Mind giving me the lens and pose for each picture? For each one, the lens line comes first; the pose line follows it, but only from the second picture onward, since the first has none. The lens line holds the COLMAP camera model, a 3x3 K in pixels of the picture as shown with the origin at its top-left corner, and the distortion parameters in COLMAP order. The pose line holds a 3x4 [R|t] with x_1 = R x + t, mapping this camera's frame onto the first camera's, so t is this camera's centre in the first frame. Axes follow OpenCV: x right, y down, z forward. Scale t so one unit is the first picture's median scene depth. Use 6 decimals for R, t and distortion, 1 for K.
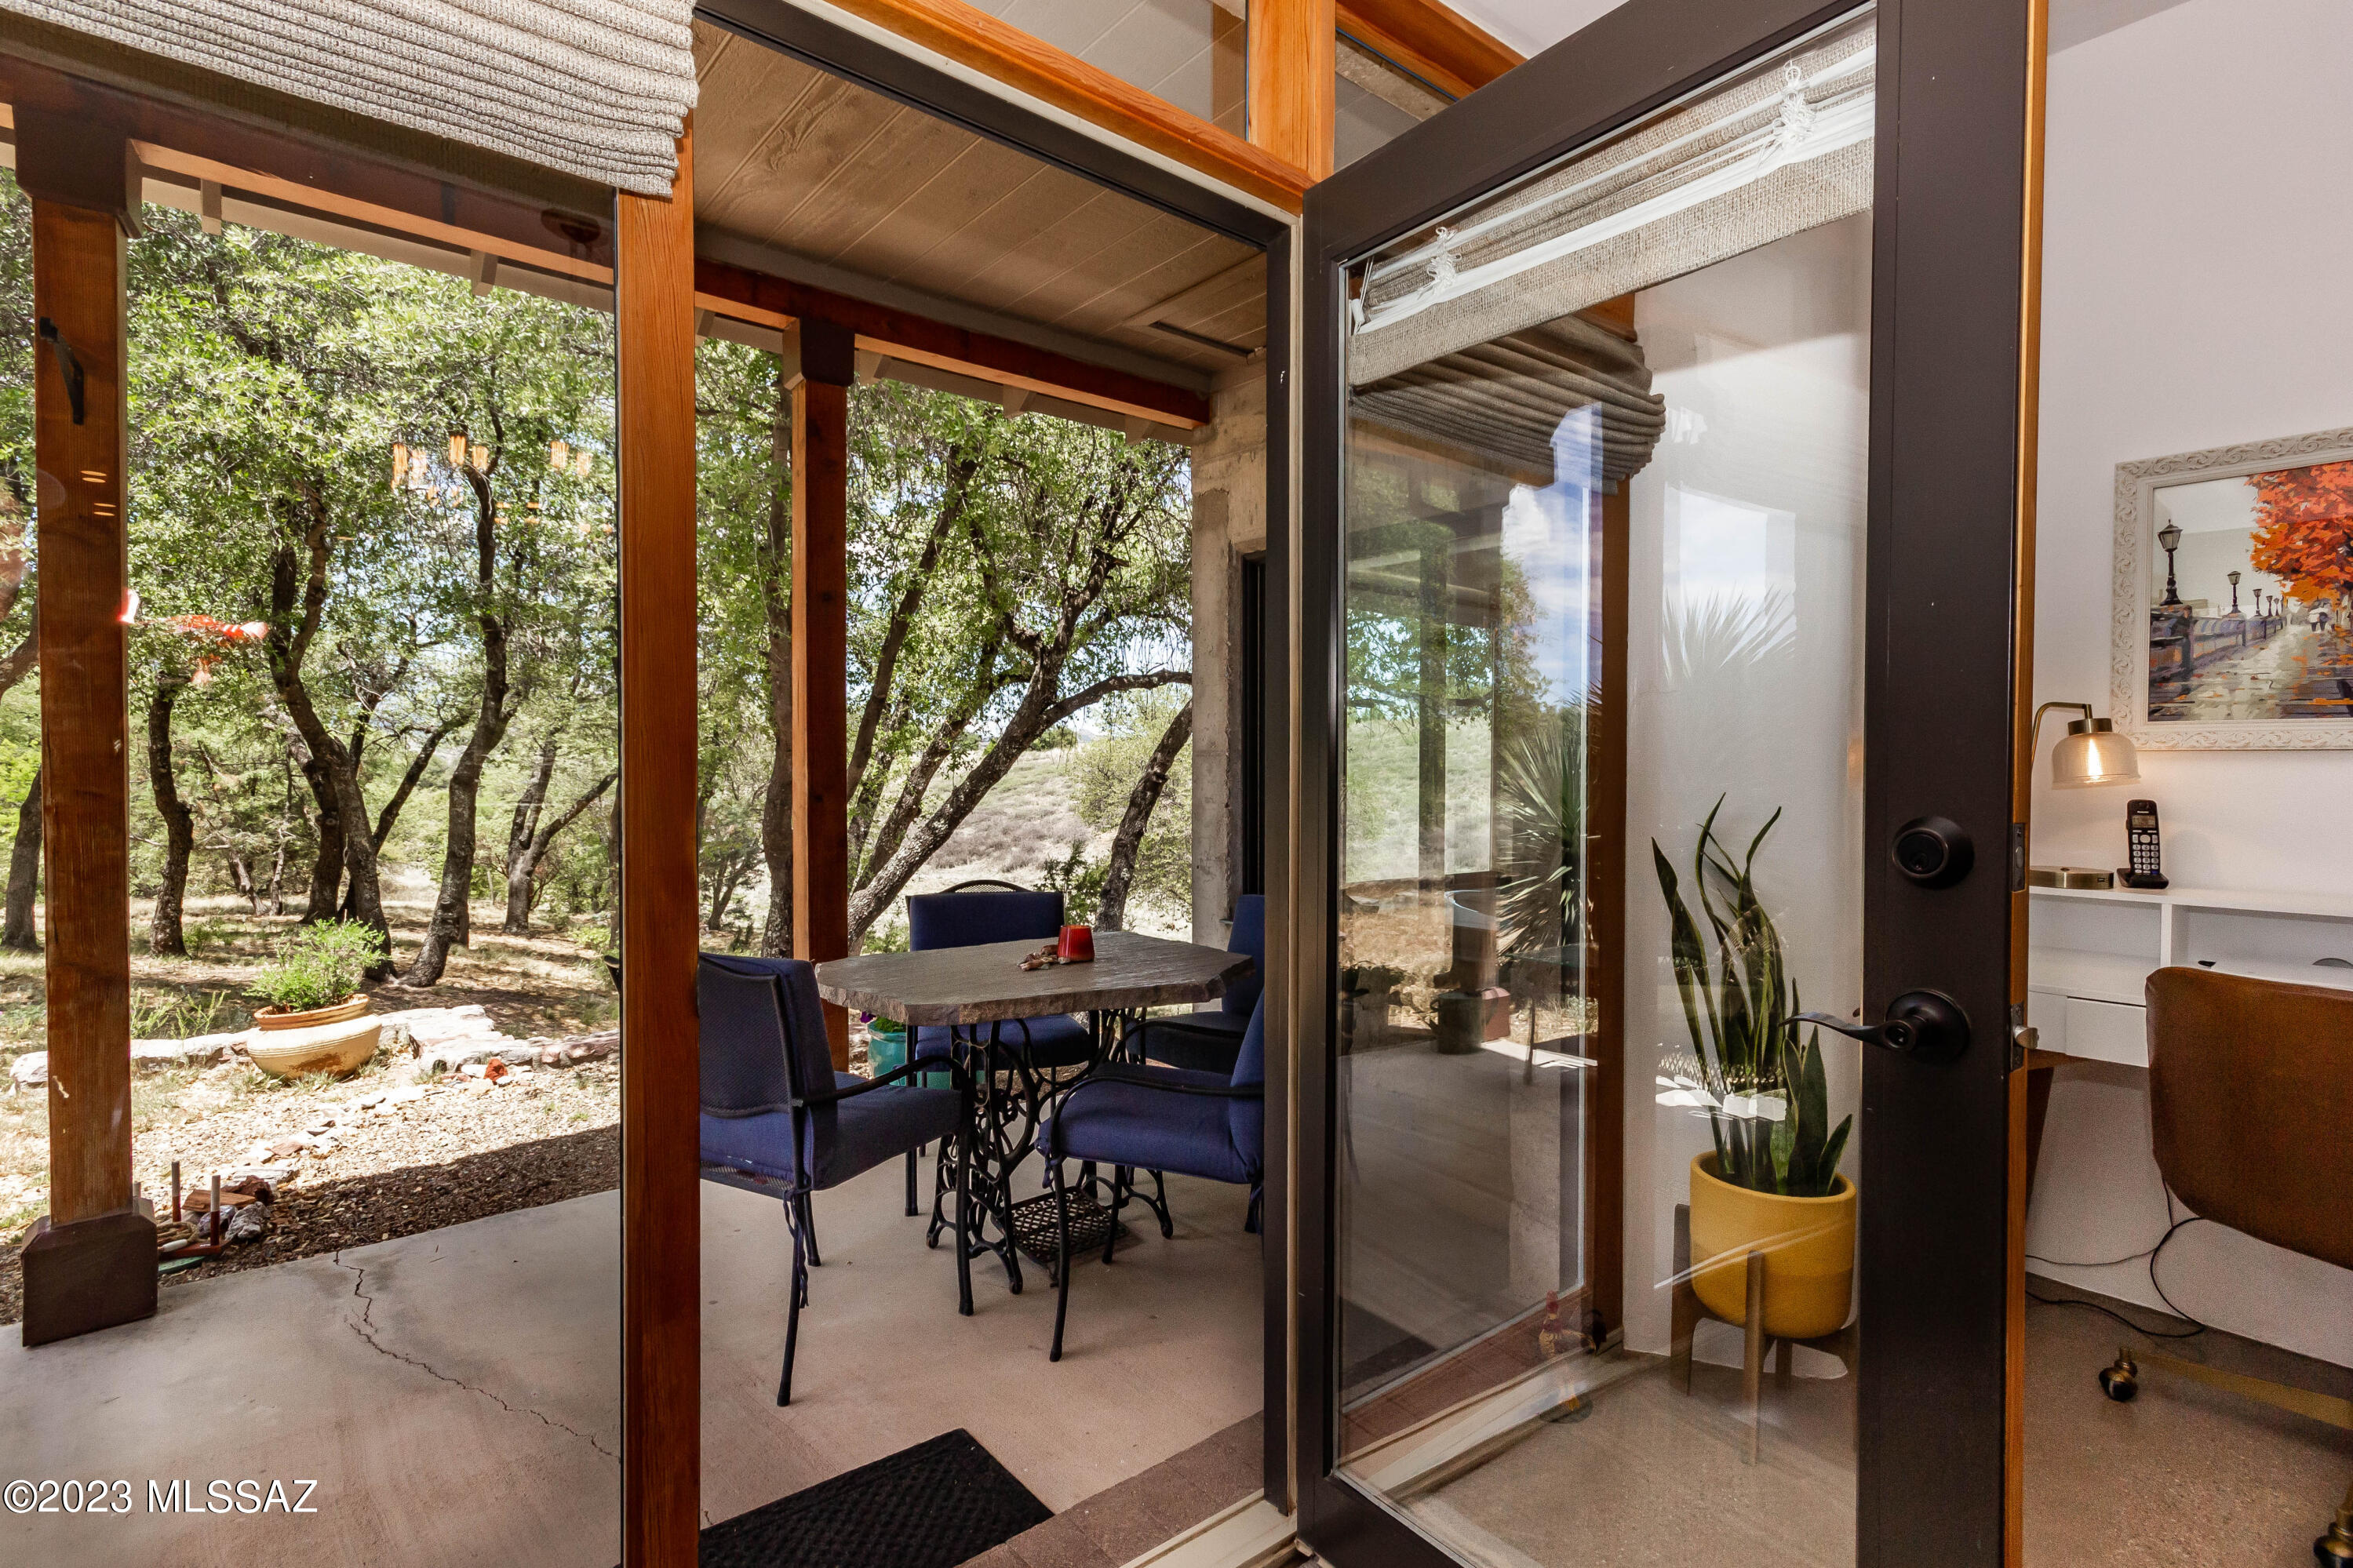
lens RADIAL K [[1127.6, 0, 1178.3], [0, 1127.6, 786.4], [0, 0, 1]] dist [-0.003100, 0.000818]
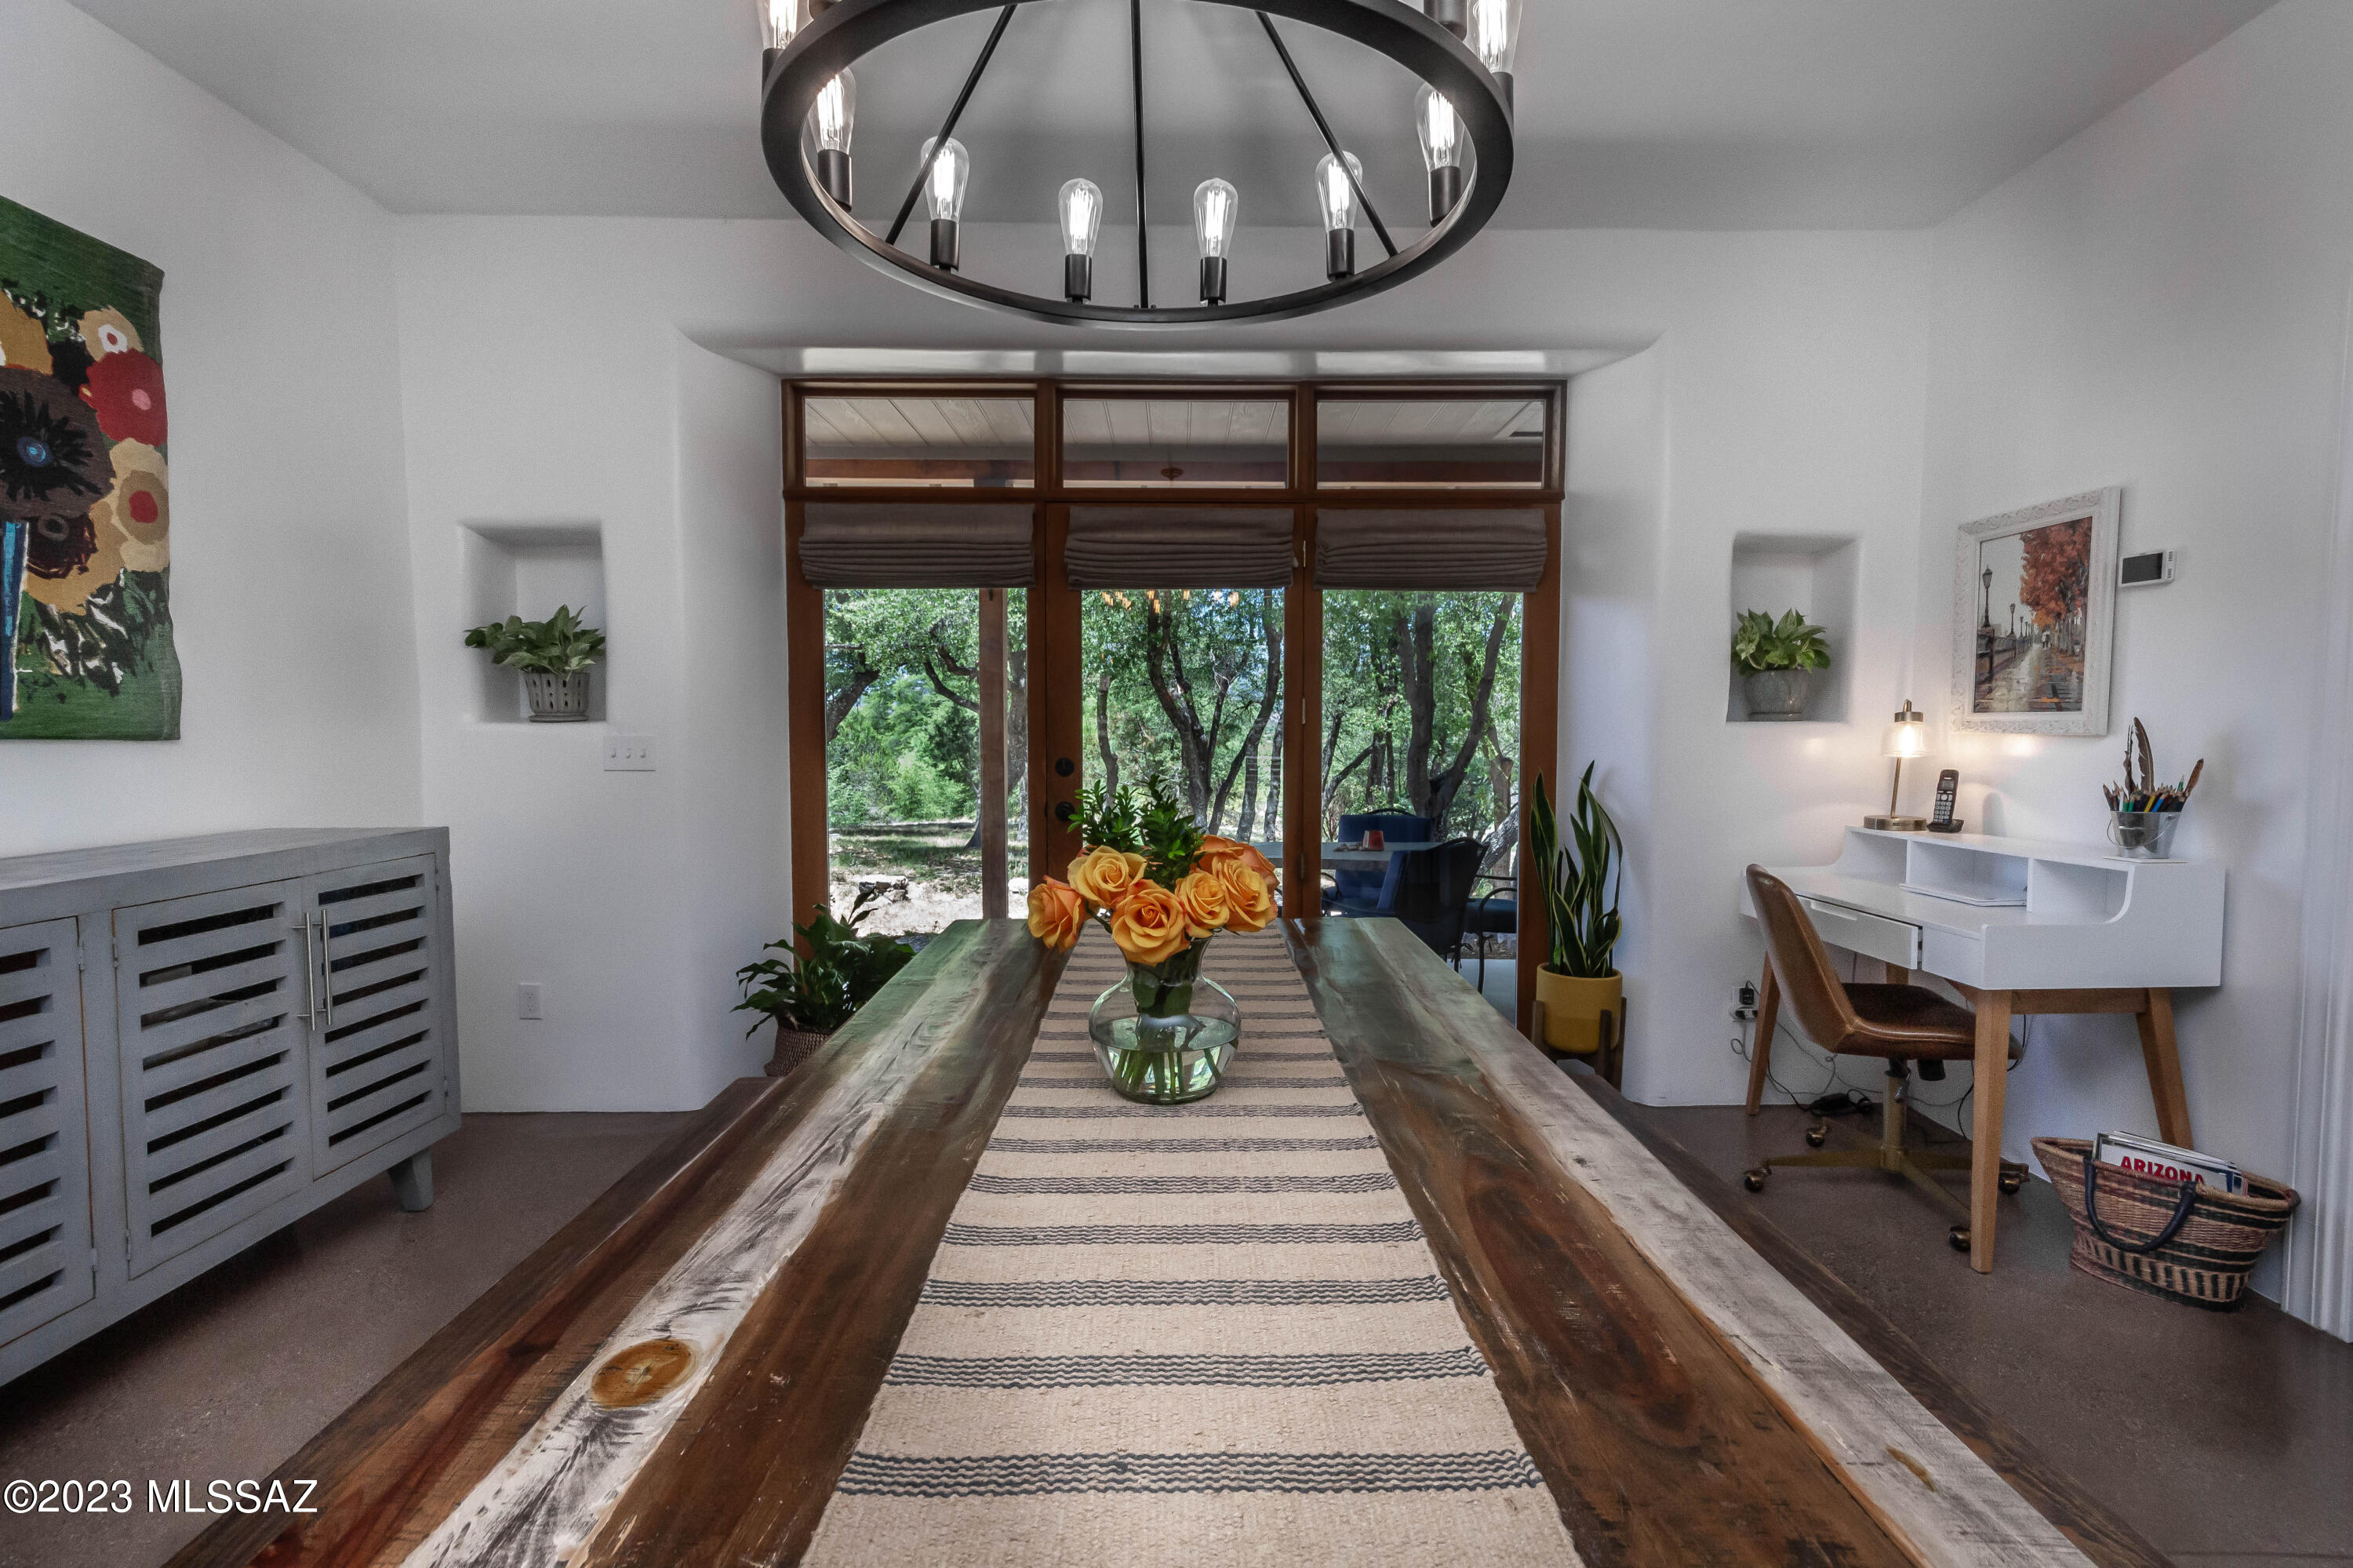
lens RADIAL K [[1067.4, 0, 1183.2], [0, 1067.4, 781.2], [0, 0, 1]] dist [-0.004622, -0.000755]
pose [[0.782521, 0.028146, -0.621988, 0.938860], [-0.010941, 0.999445, 0.031462, -0.004621], [0.622529, -0.017815, 0.782394, -0.630728]]
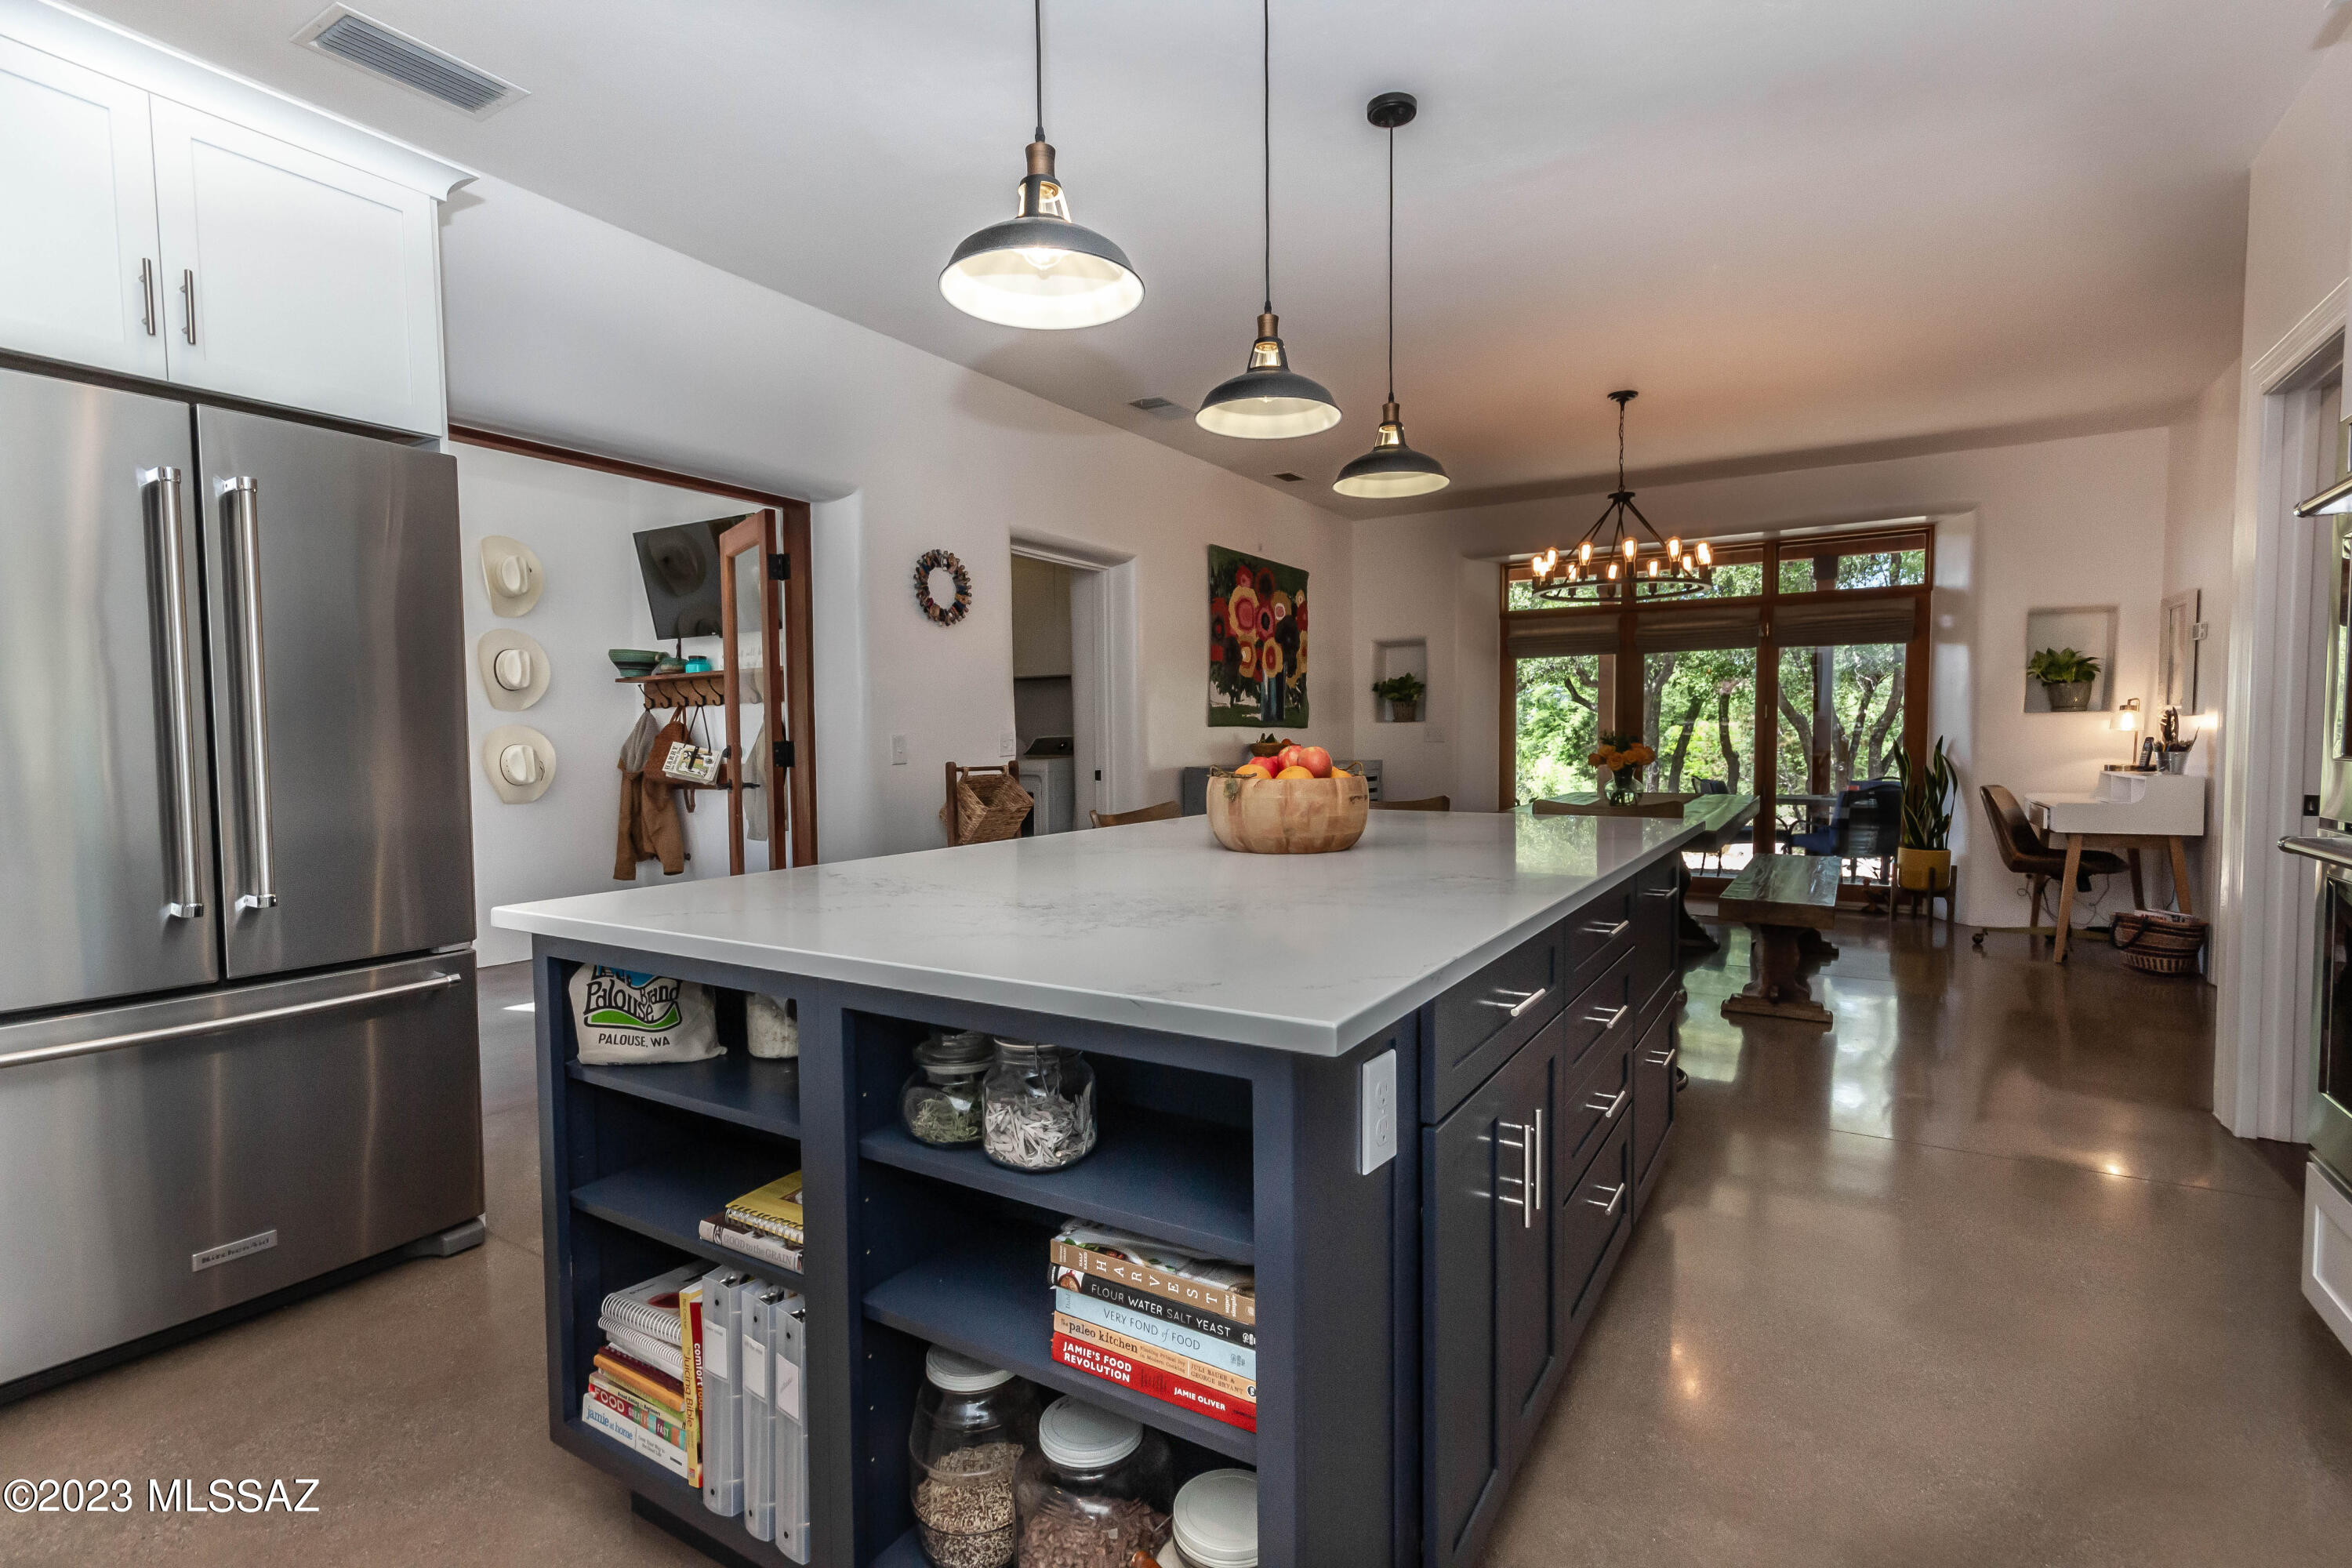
lens RADIAL K [[1066.9, 0, 1200.6], [0, 1066.9, 792.4], [0, 0, 1]] dist [-0.004622, -0.000755]
pose [[0.328641, 0.043906, -0.943434, 2.405694], [-0.012068, 0.999032, 0.042290, 0.061878], [0.944378, -0.002513, 0.328853, -1.777128]]
